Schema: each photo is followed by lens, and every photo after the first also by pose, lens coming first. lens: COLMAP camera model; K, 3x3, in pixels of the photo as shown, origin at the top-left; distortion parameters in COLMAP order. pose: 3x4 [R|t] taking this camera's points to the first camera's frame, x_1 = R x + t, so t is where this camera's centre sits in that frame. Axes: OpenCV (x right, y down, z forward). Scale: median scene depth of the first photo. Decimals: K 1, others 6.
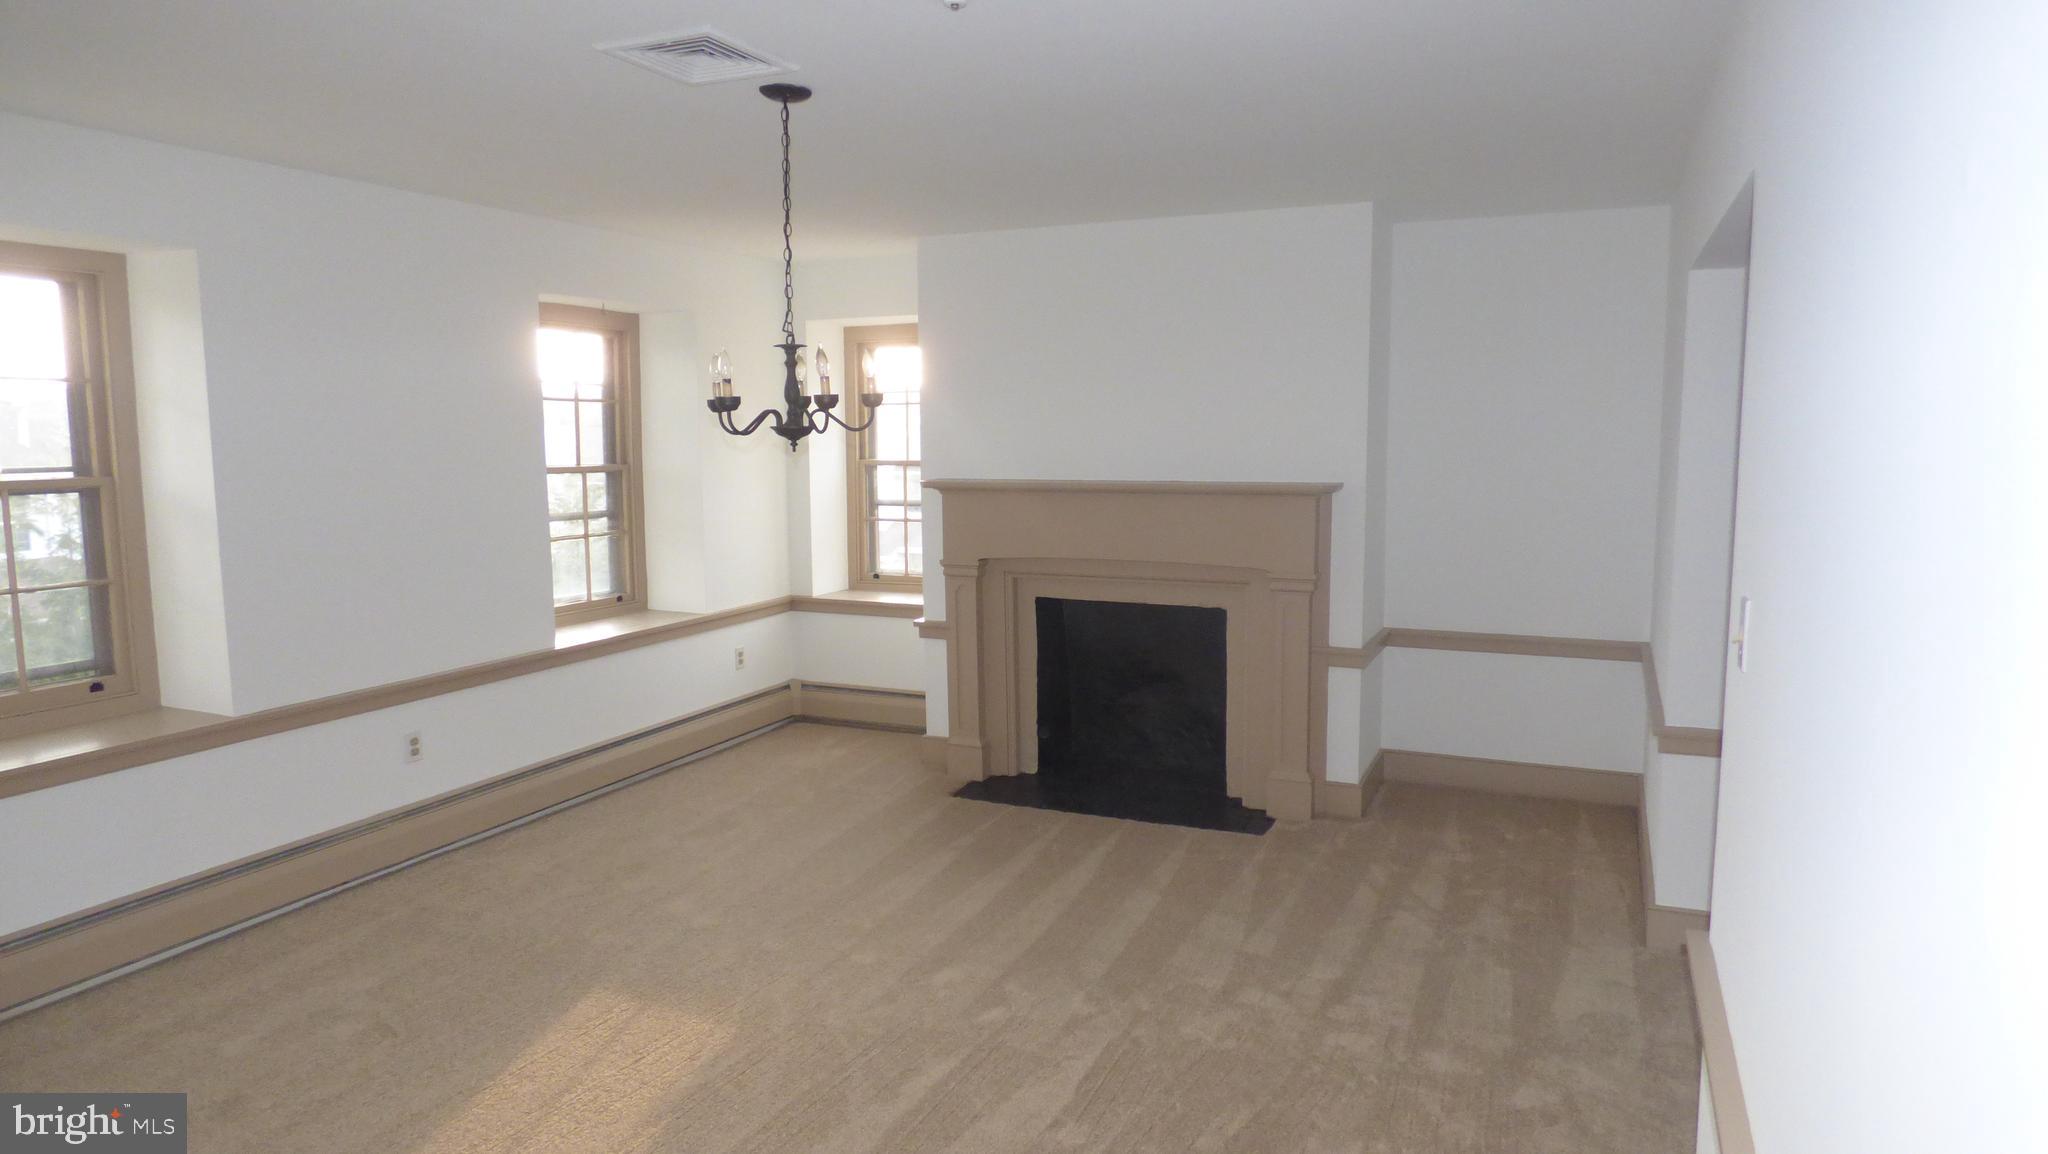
lens RADIAL K [[1235.4, 0, 1024.0], [0, 1235.4, 577.0], [0, 0, 1]] dist [-0.001933, -0.000361]
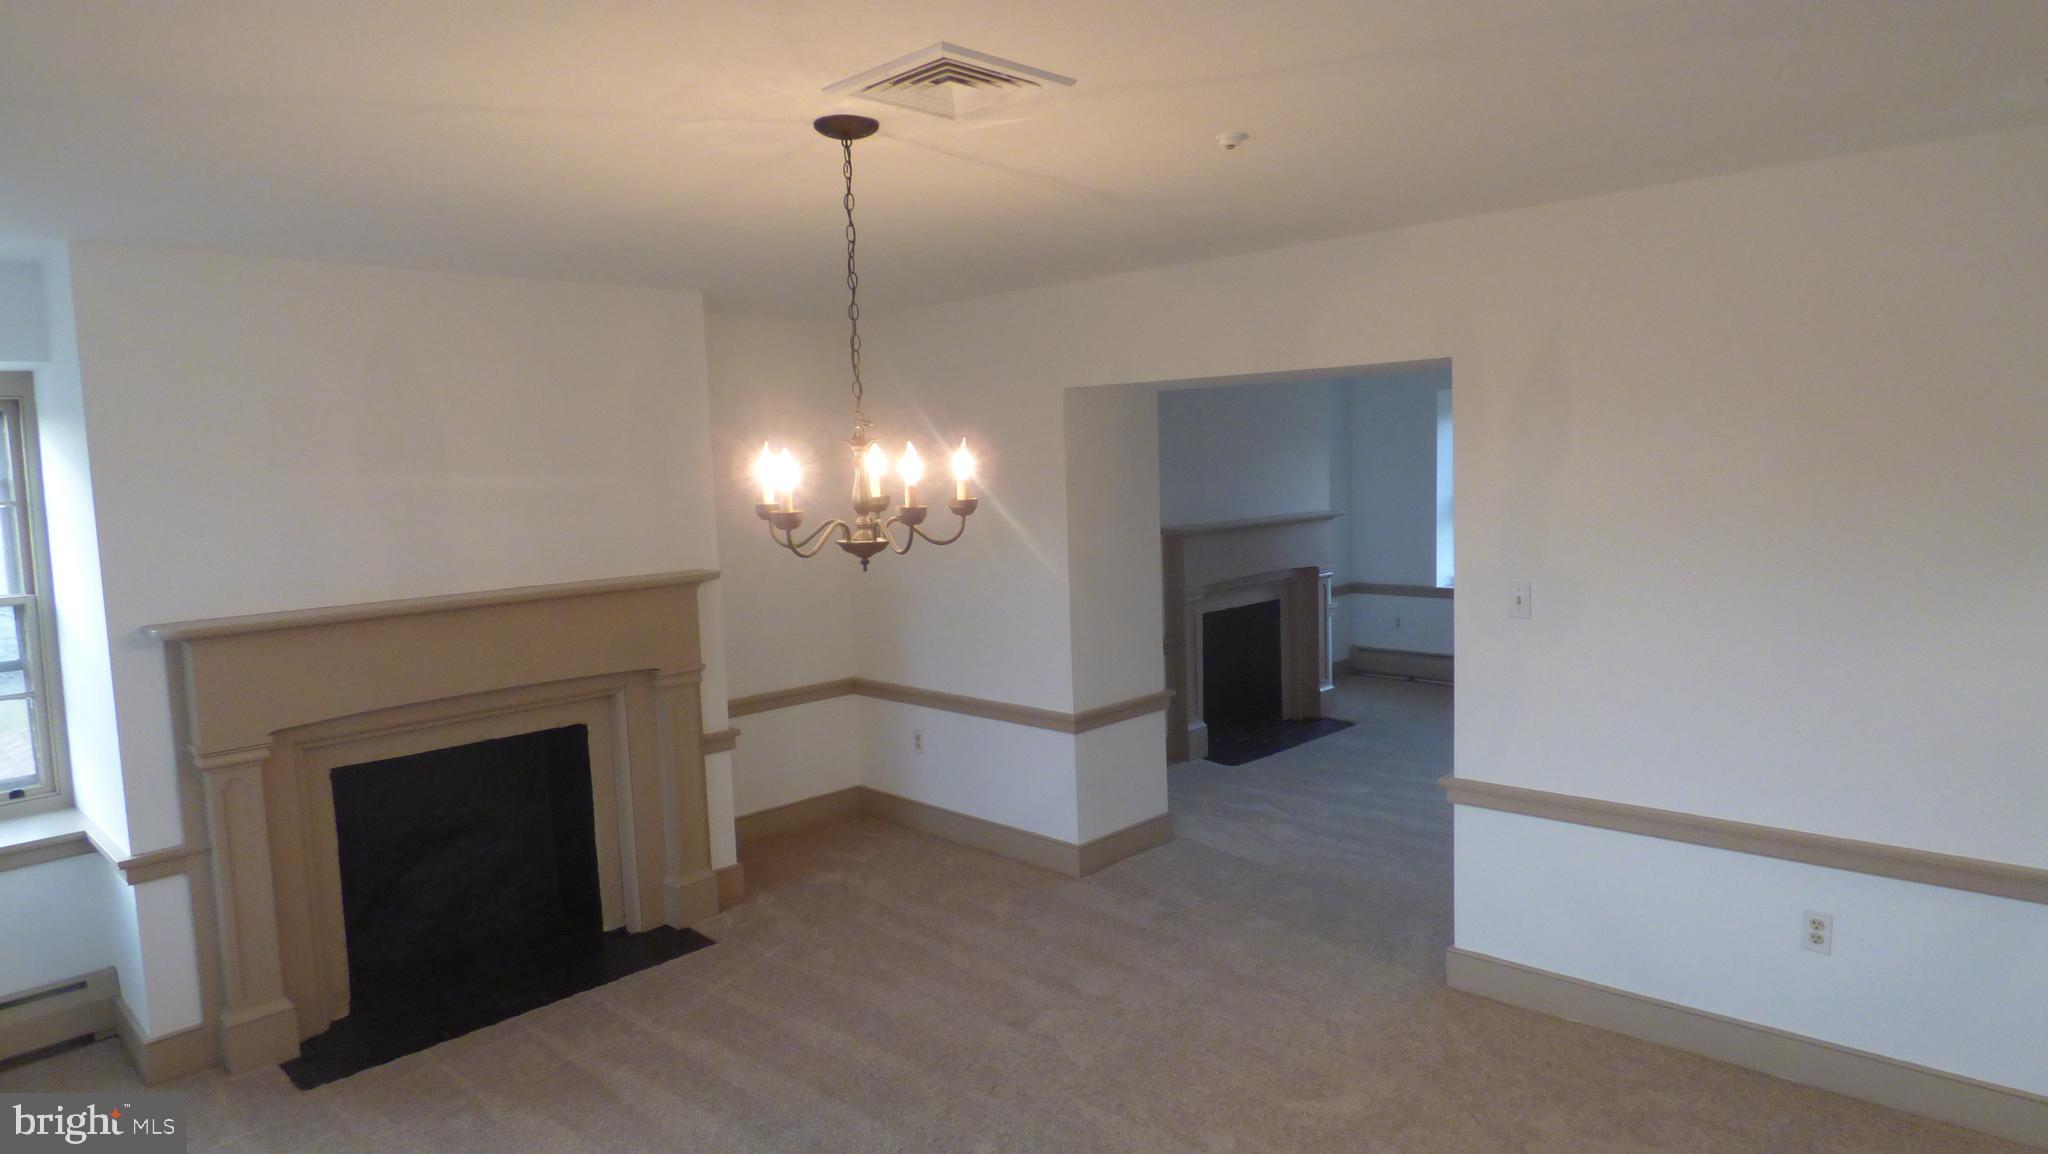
lens RADIAL K [[1235.4, 0, 1024.0], [0, 1235.4, 577.0], [0, 0, 1]] dist [-0.001933, -0.000361]
pose [[0.321415, -0.094795, 0.942182, -0.557331], [0.139034, 0.988918, 0.052067, -0.079991], [-0.936676, 0.114261, 0.331033, 0.400182]]
